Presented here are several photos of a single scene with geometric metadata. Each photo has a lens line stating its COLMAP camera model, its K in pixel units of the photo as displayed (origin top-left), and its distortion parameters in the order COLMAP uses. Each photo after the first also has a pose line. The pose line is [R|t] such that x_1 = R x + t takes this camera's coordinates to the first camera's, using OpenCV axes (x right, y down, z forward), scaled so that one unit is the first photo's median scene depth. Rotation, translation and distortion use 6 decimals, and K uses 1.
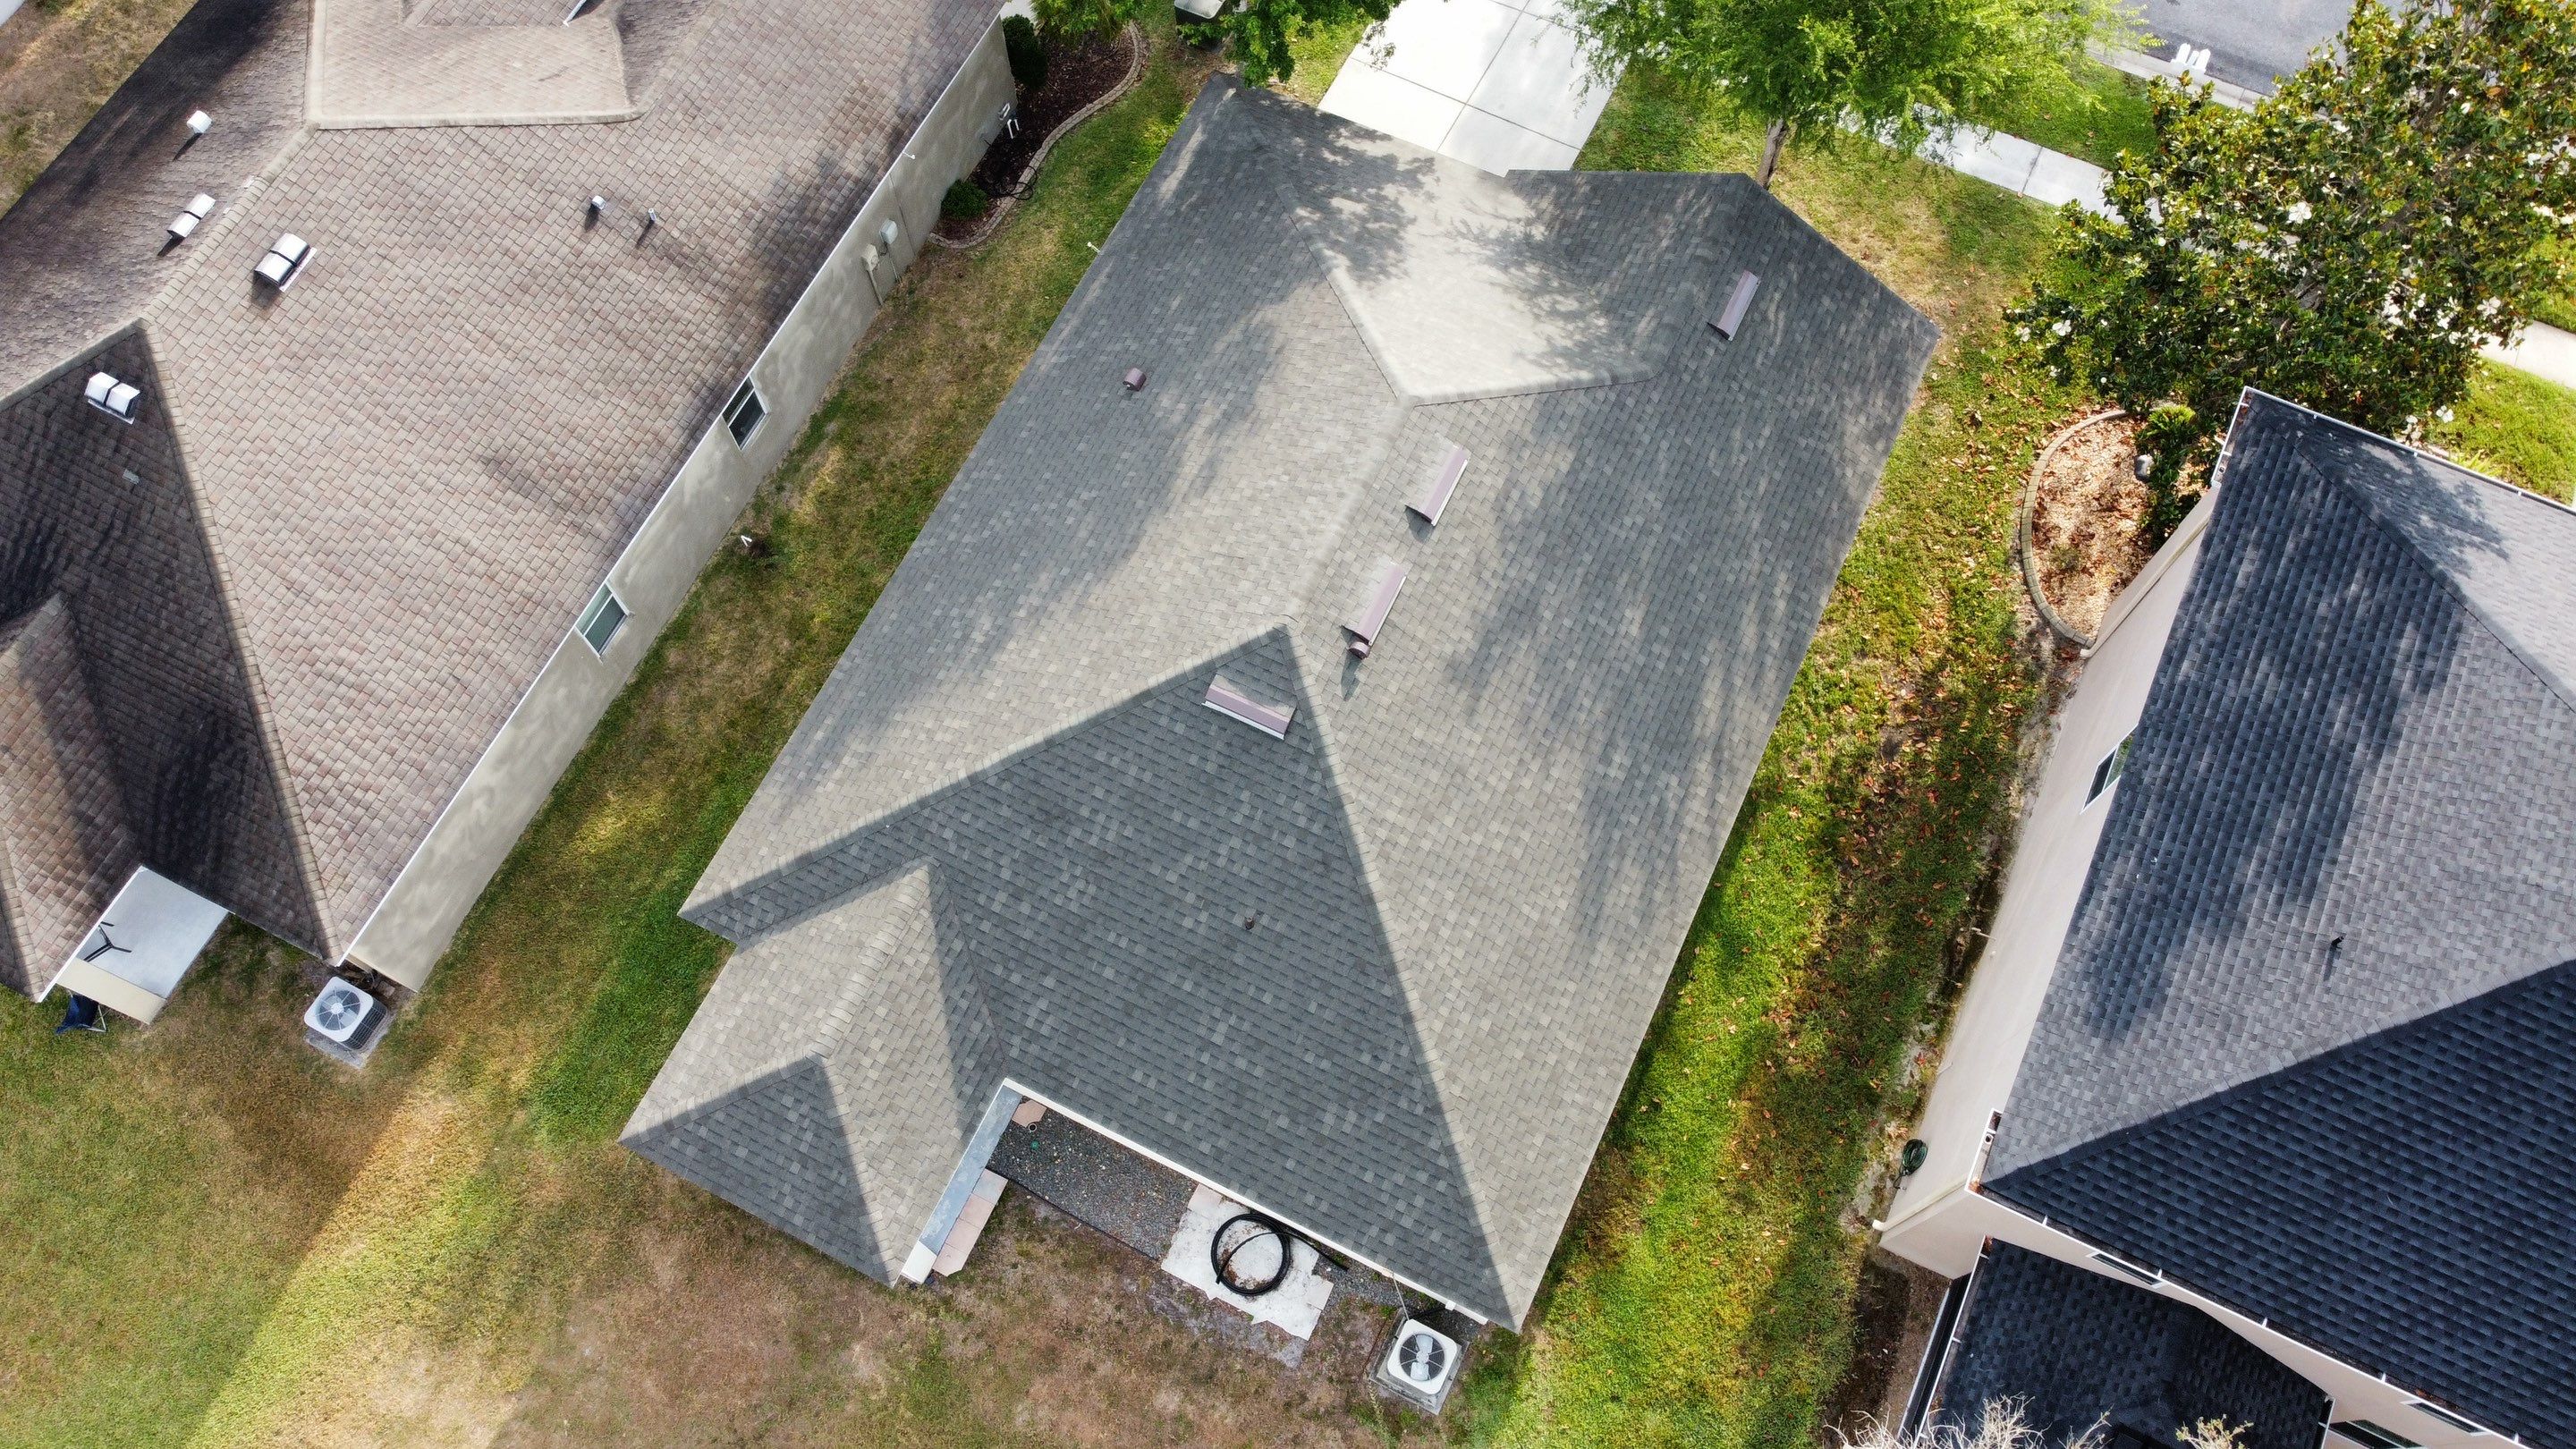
lens RADIAL K [[1949.1, 0, 1251.5], [0, 1949.1, 694.2], [0, 0, 1]] dist [0.011382, -0.044395]
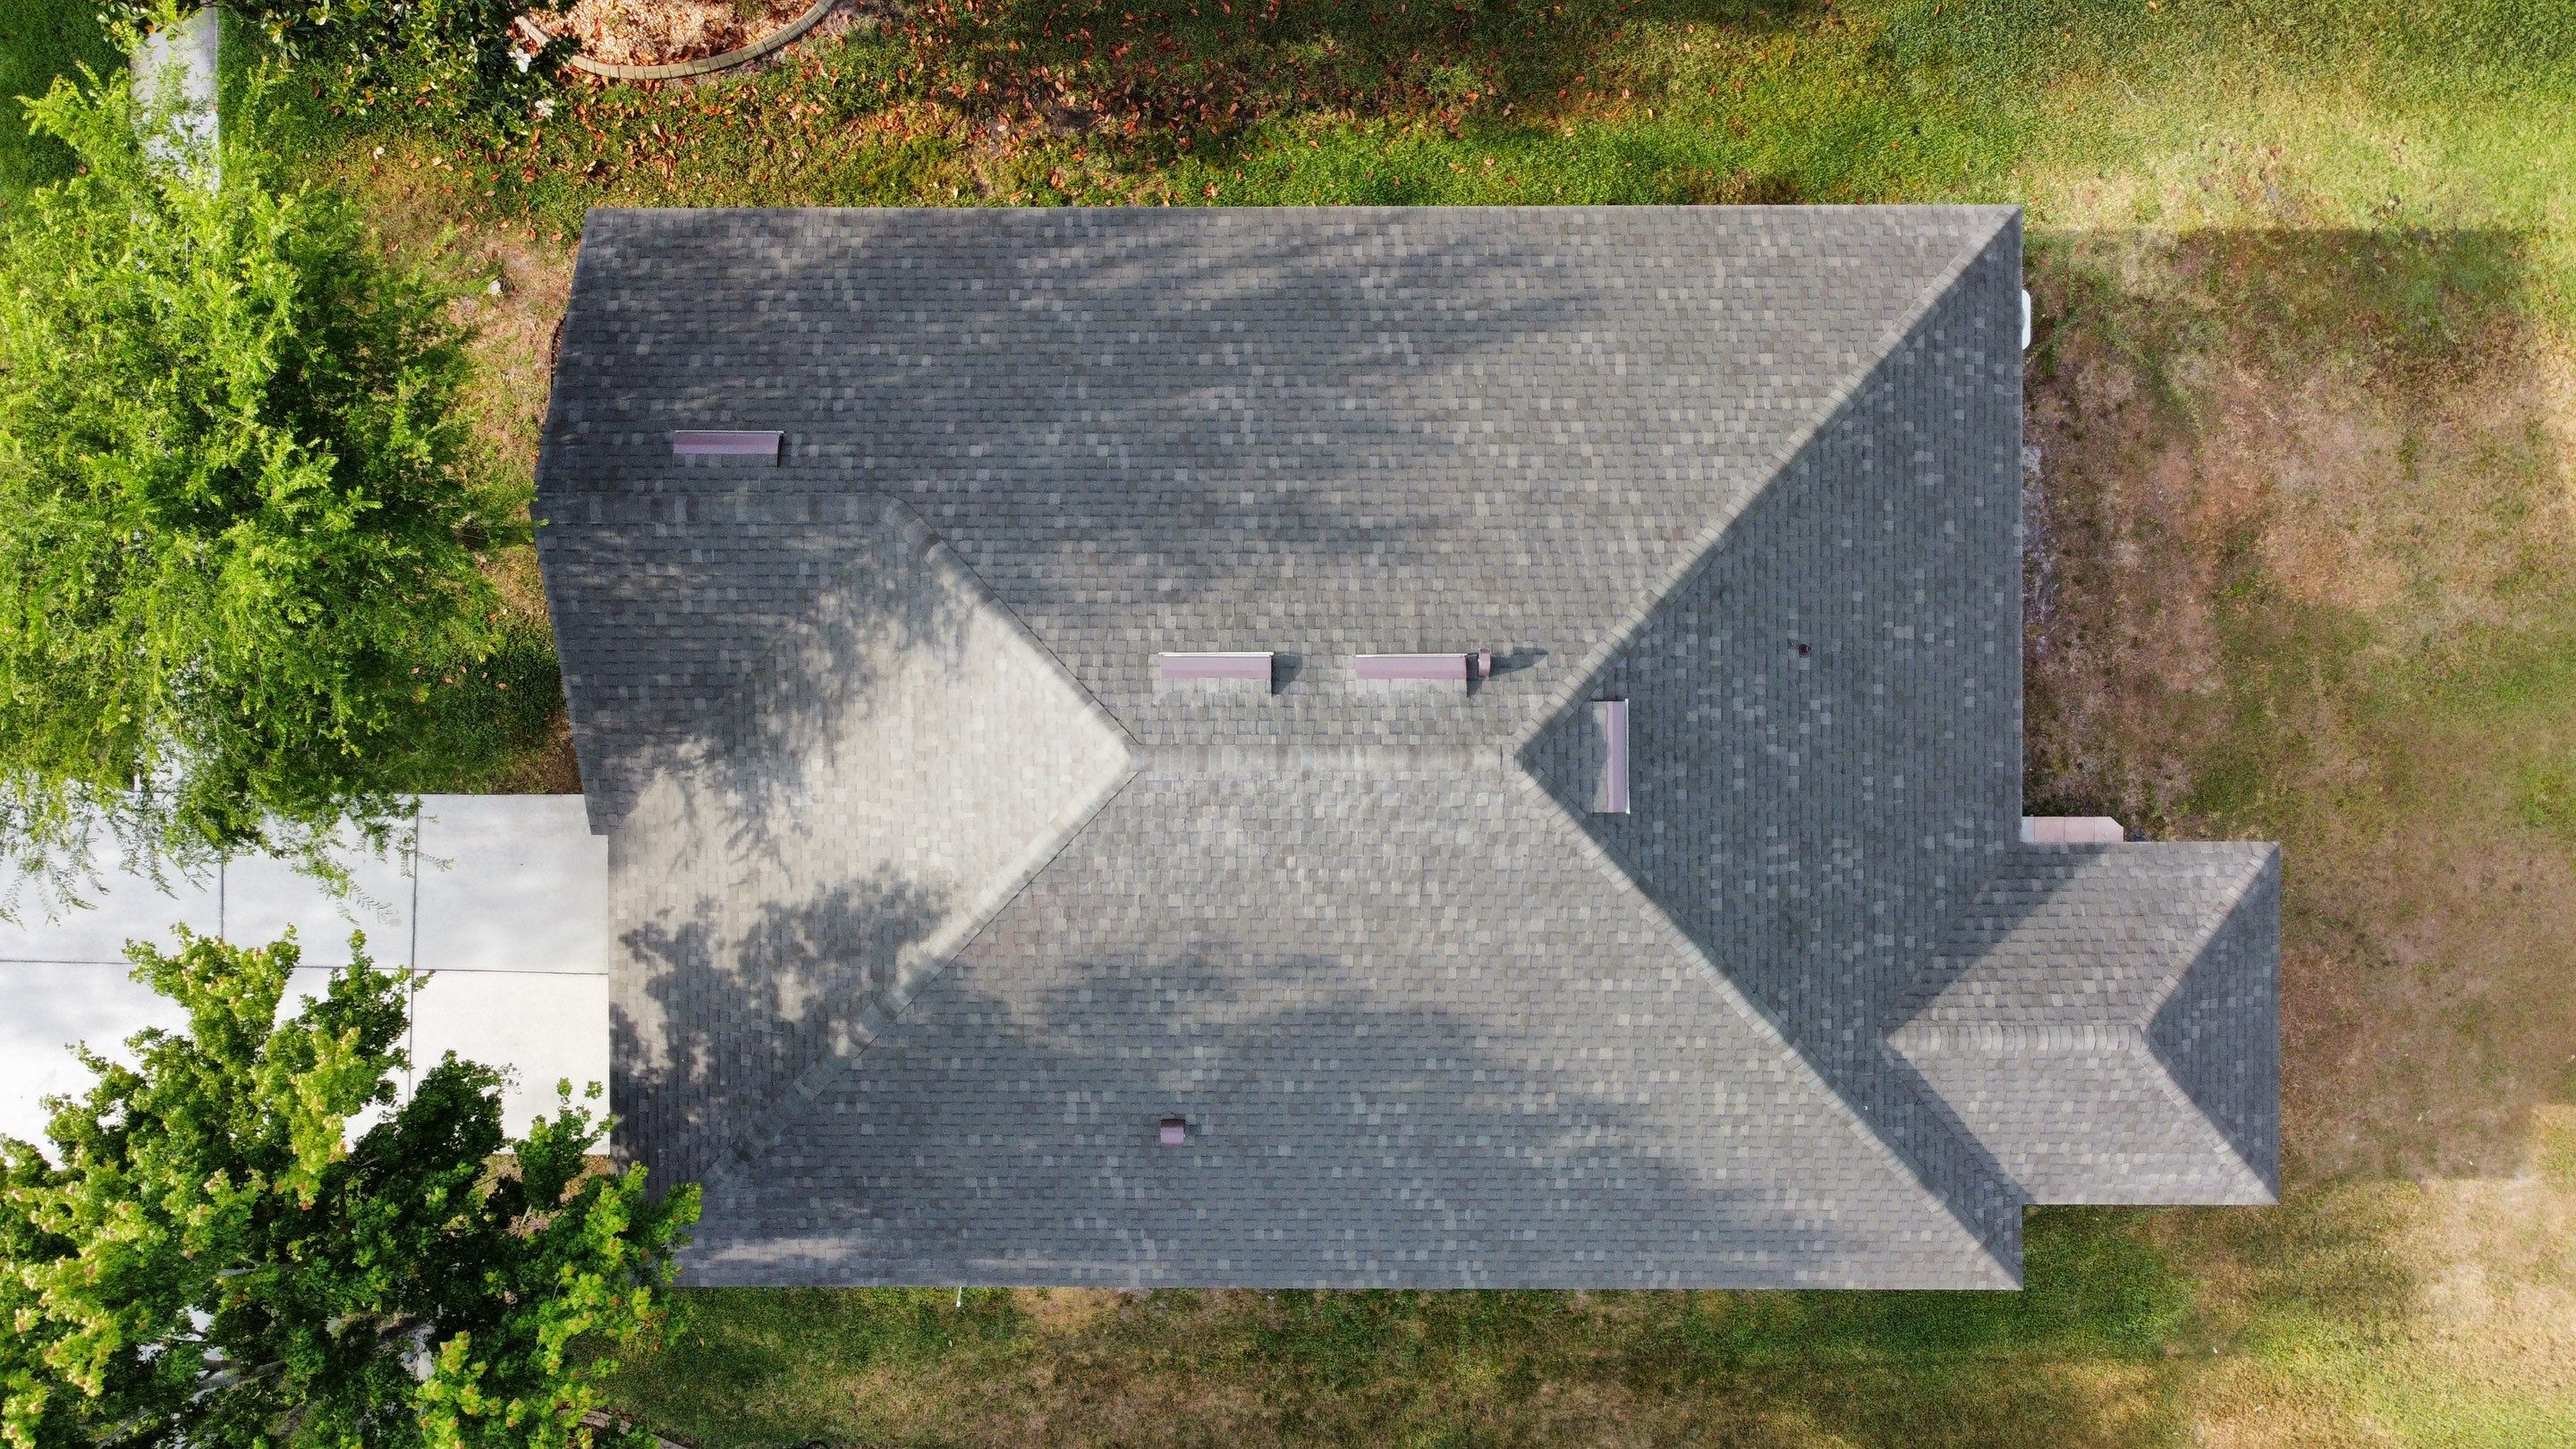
lens RADIAL K [[1935.3, 0, 1254.8], [0, 1935.3, 705.6], [0, 0, 1]] dist [0.033211, -0.066018]
pose [[-0.444687, -0.895566, 0.014627, 0.063346], [0.825736, -0.403577, 0.394063, -0.374458], [-0.347006, 0.187313, 0.918967, 0.287414]]
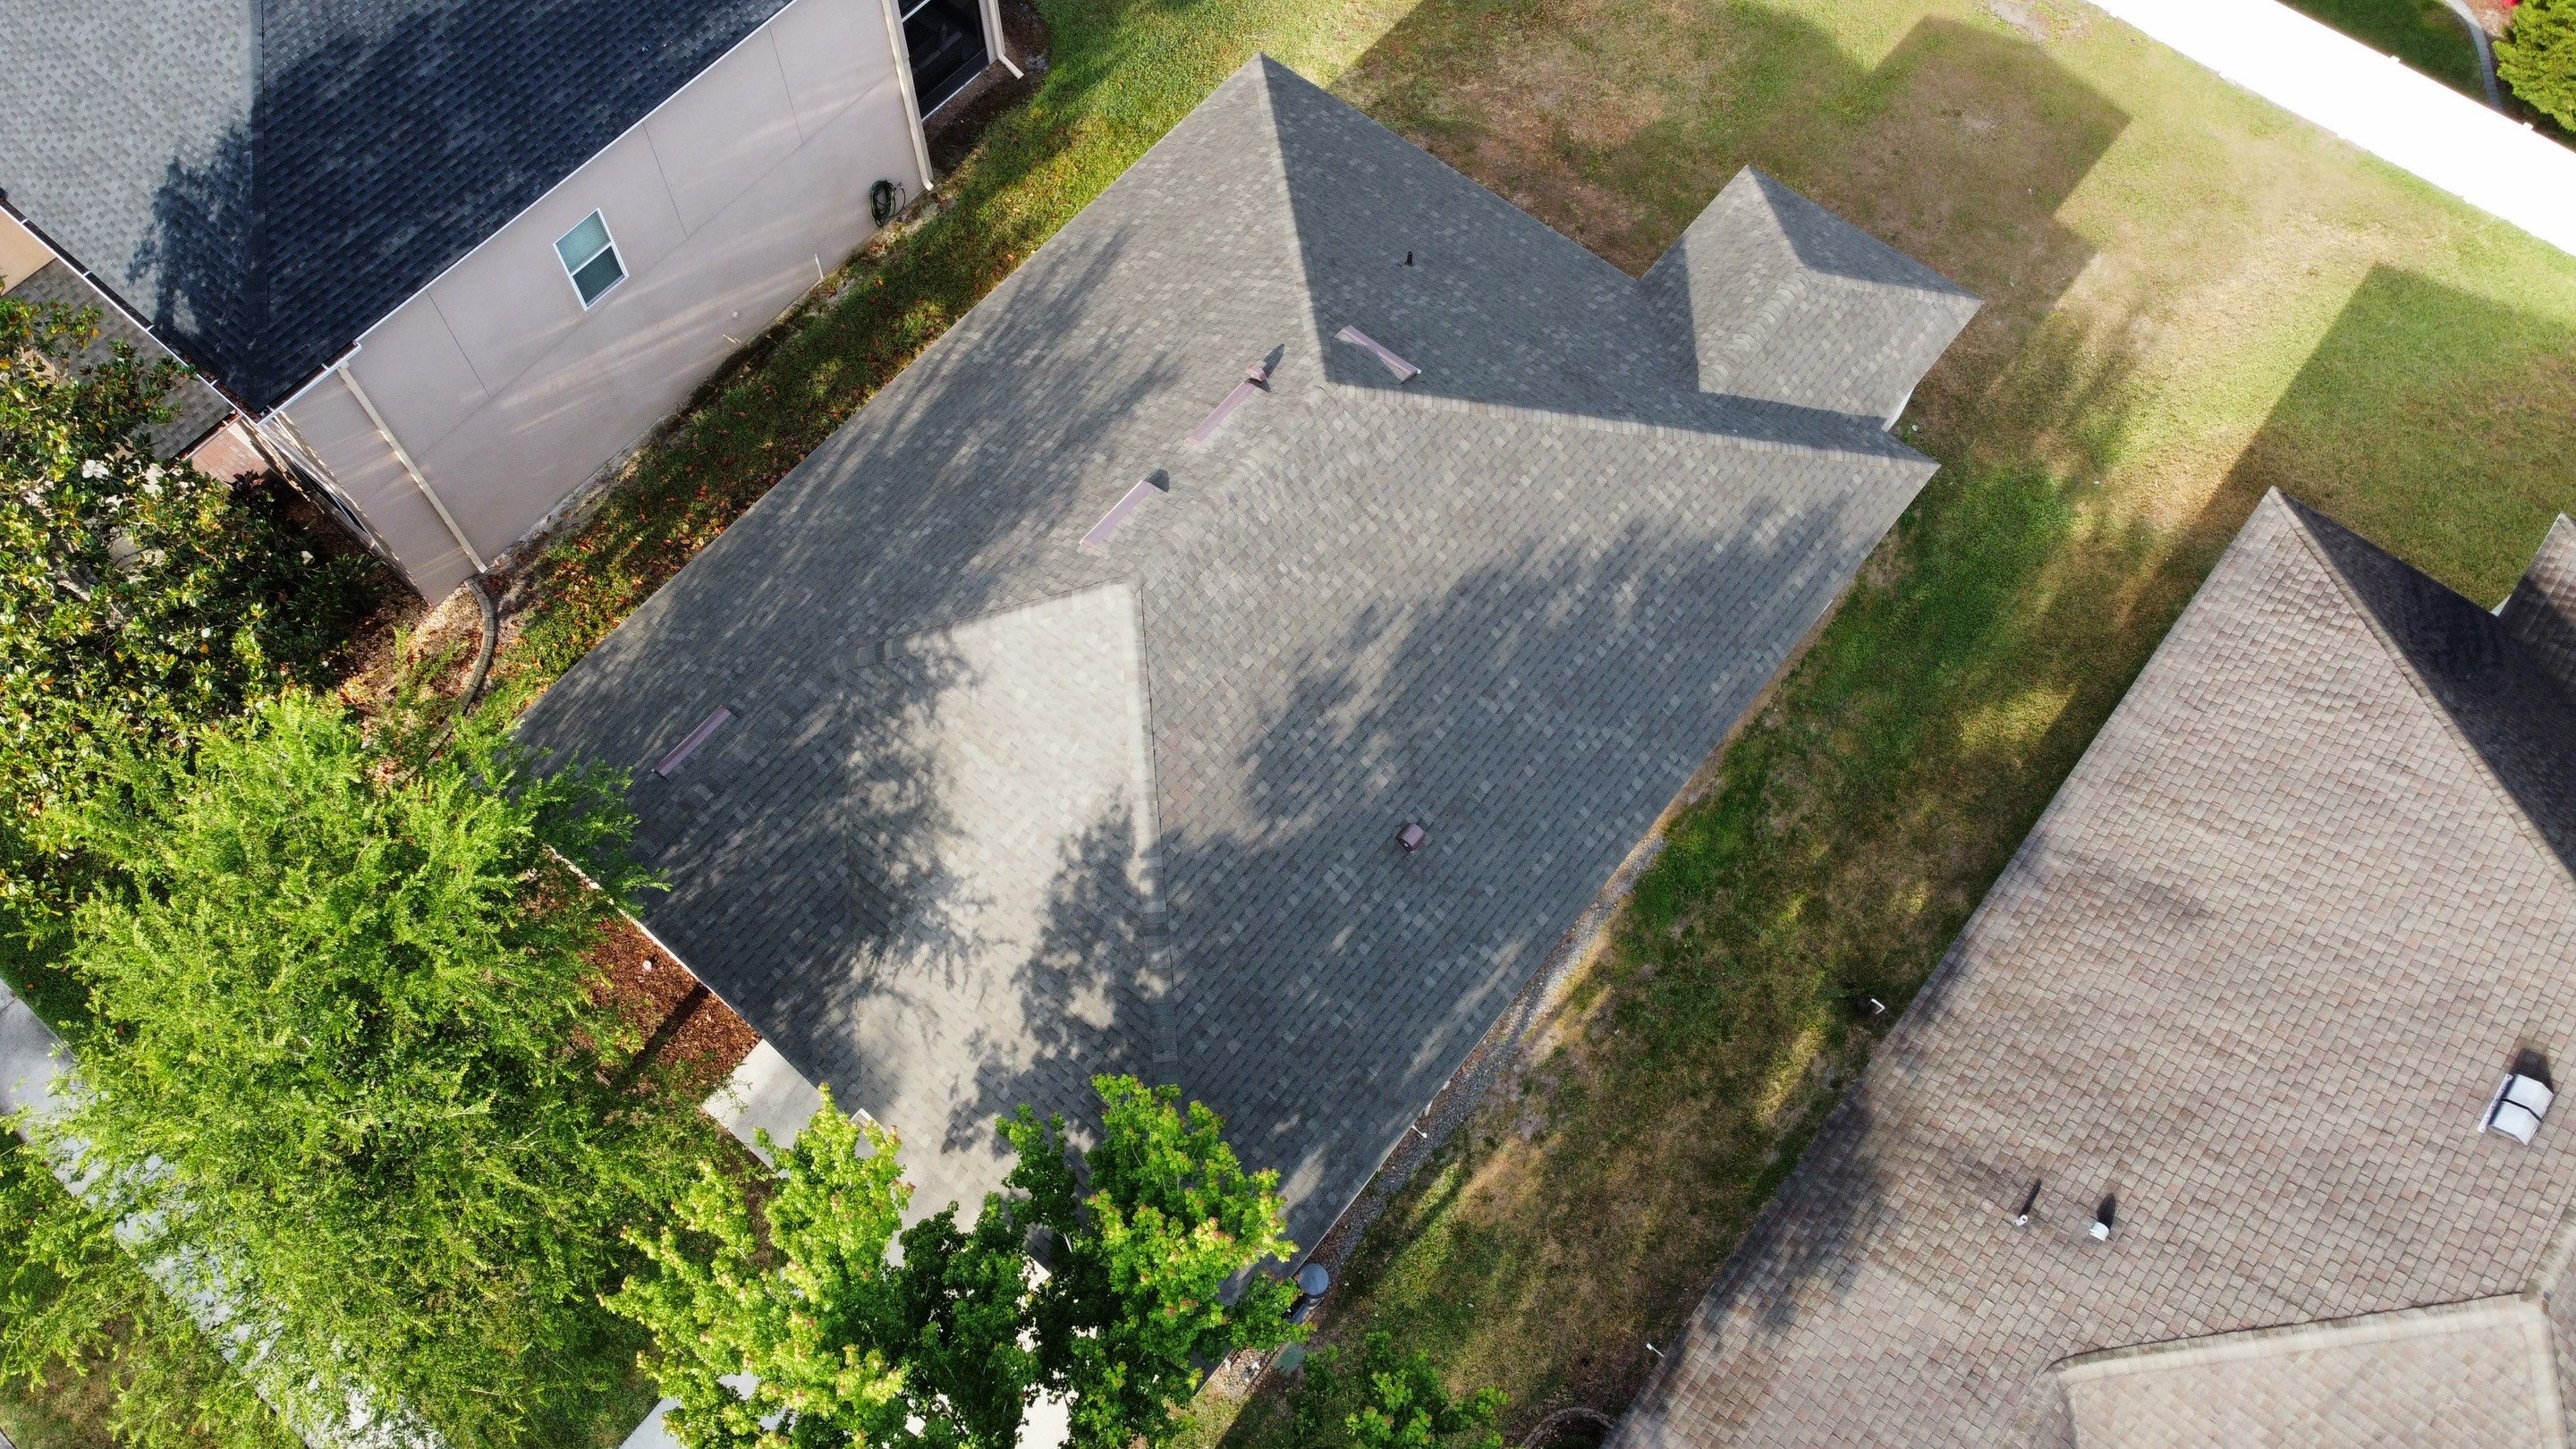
lens RADIAL K [[1954.7, 0, 1254.9], [0, 1954.7, 698.9], [0, 0, 1]] dist [0.035581, -0.085893]
pose [[-0.973318, -0.193998, 0.122540, -0.089205], [0.217512, -0.609989, 0.761972, -0.803941], [-0.073073, 0.768295, 0.635911, 0.444210]]
